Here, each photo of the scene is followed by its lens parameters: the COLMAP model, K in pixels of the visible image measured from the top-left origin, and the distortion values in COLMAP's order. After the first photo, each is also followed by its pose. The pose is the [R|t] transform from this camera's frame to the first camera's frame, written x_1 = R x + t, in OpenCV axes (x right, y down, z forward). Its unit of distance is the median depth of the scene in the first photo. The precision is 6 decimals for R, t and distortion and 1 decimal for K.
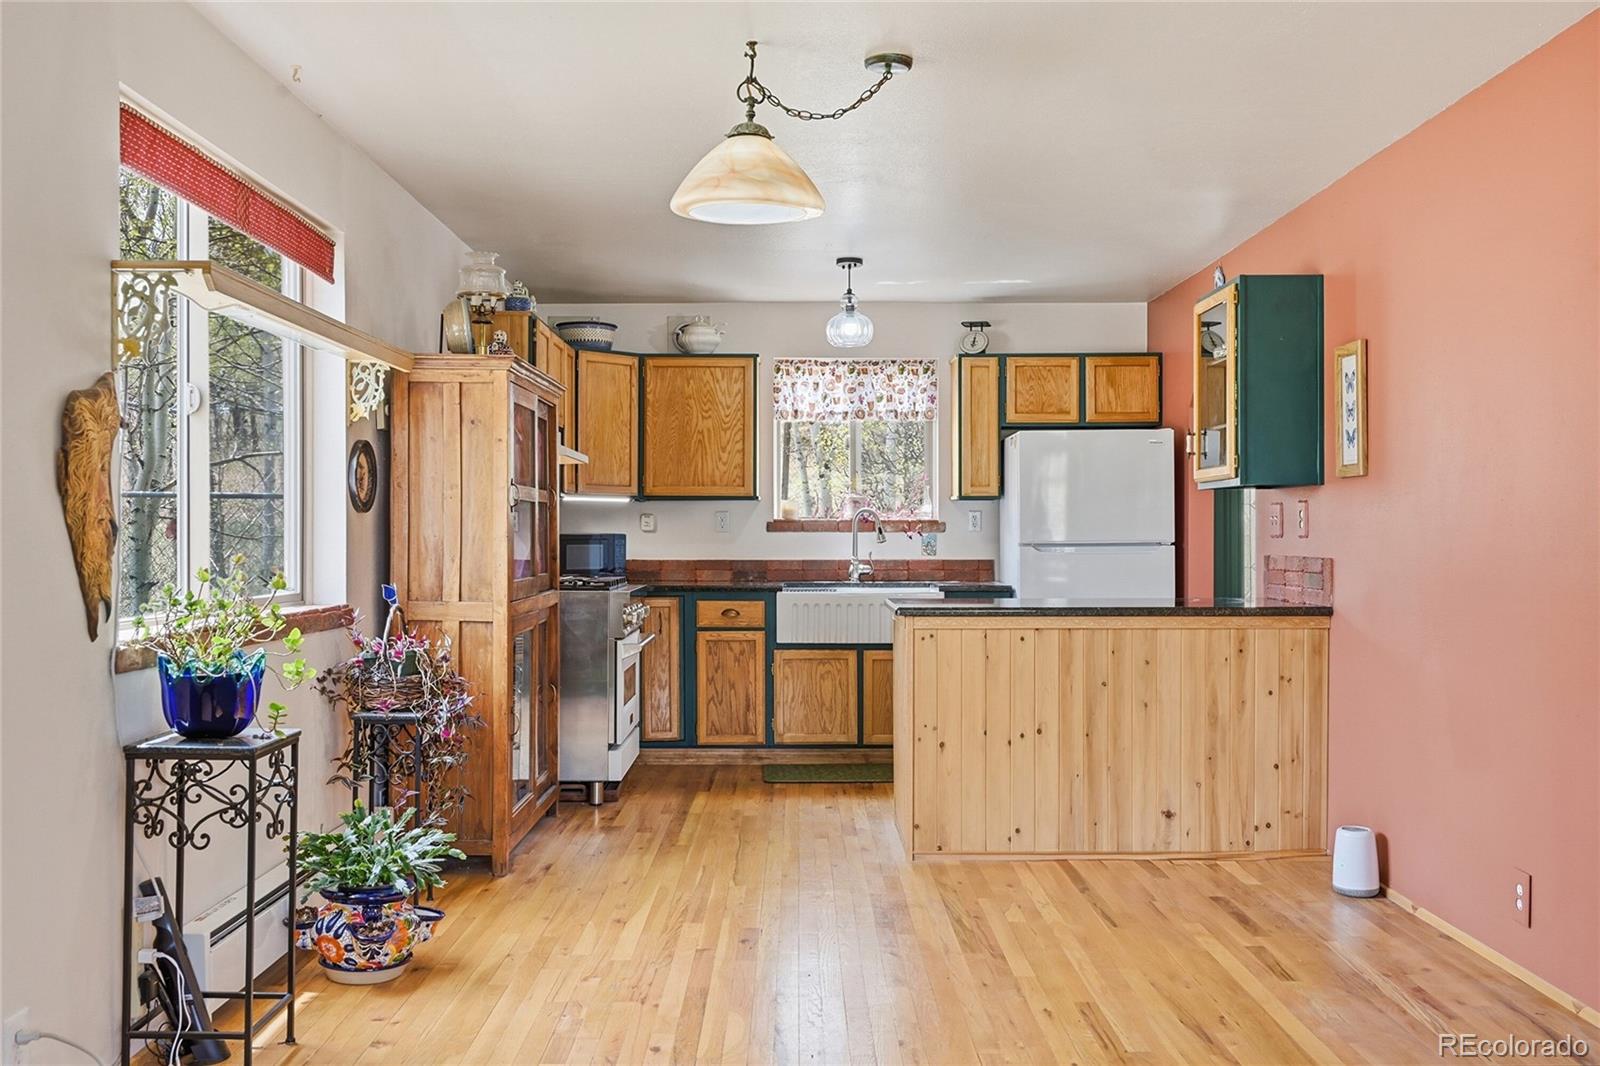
lens RADIAL K [[1510.8, 0, 799.5], [0, 1510.8, 521.6], [0, 0, 1]] dist [0.016327, 0.003550]
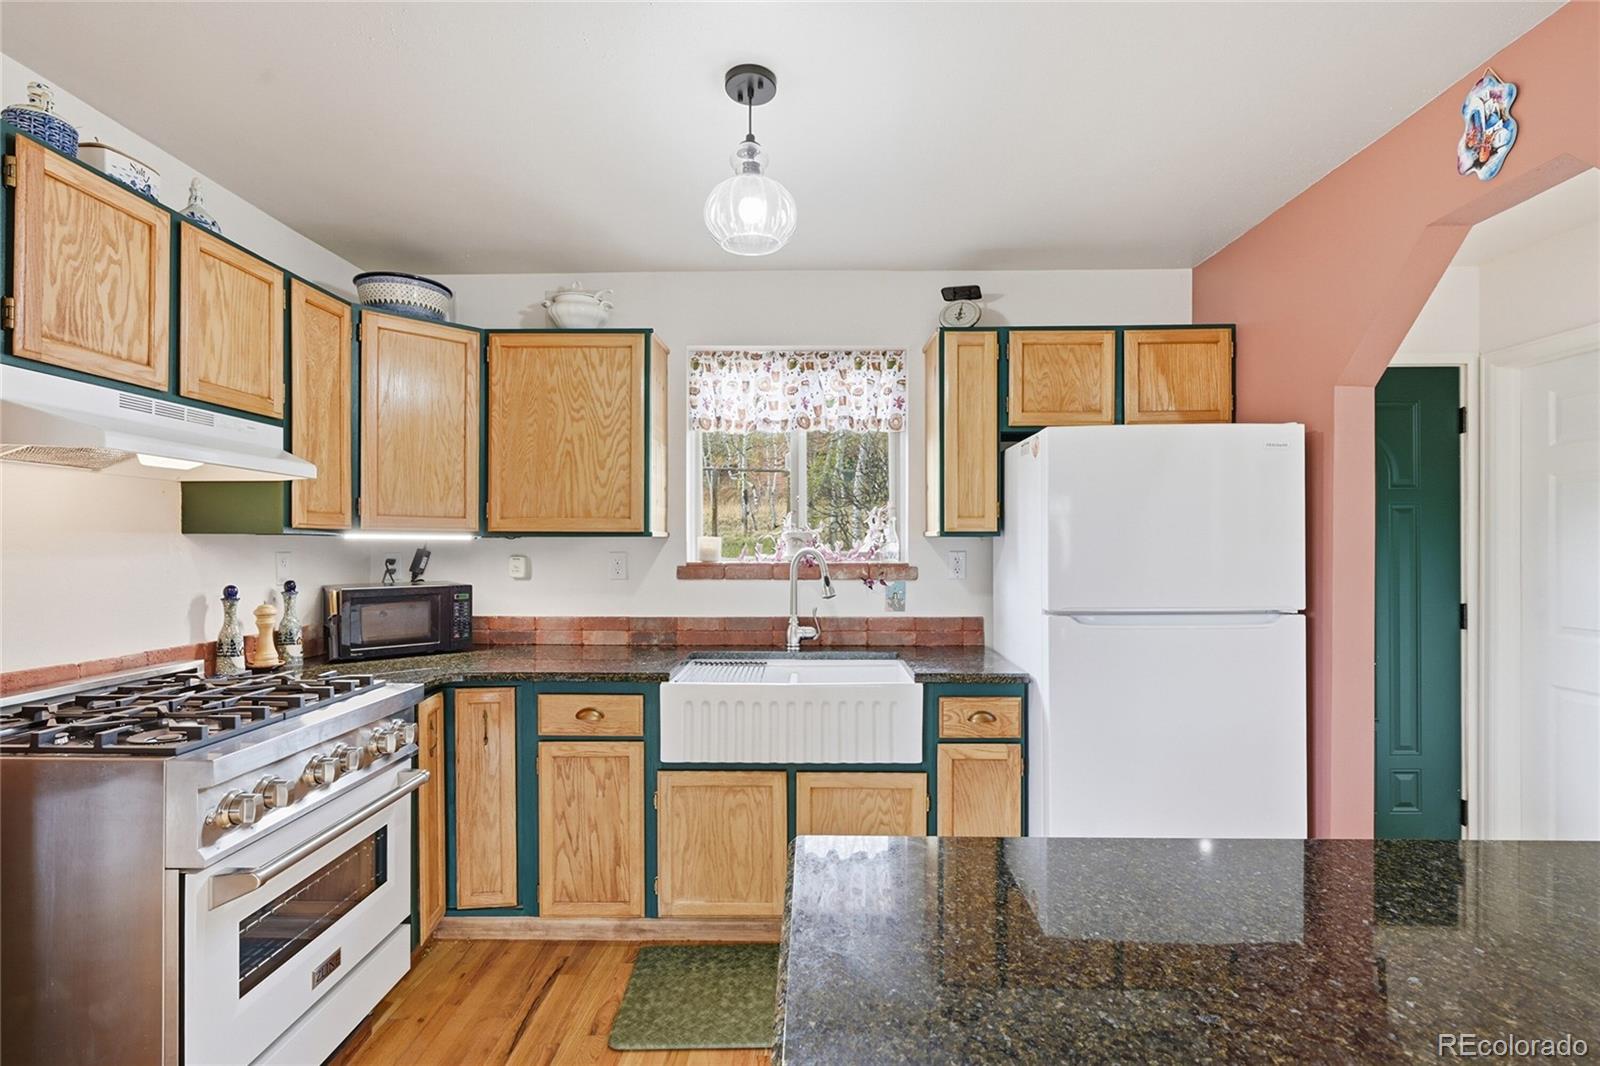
lens RADIAL K [[747.7, 0, 808.0], [0, 747.7, 547.2], [0, 0, 1]] dist [-0.003604, -0.000215]
pose [[0.999912, 0.000350, -0.013237, 0.051460], [-0.000159, 0.999896, 0.014424, -0.015412], [0.013241, -0.014420, 0.999808, 0.681858]]
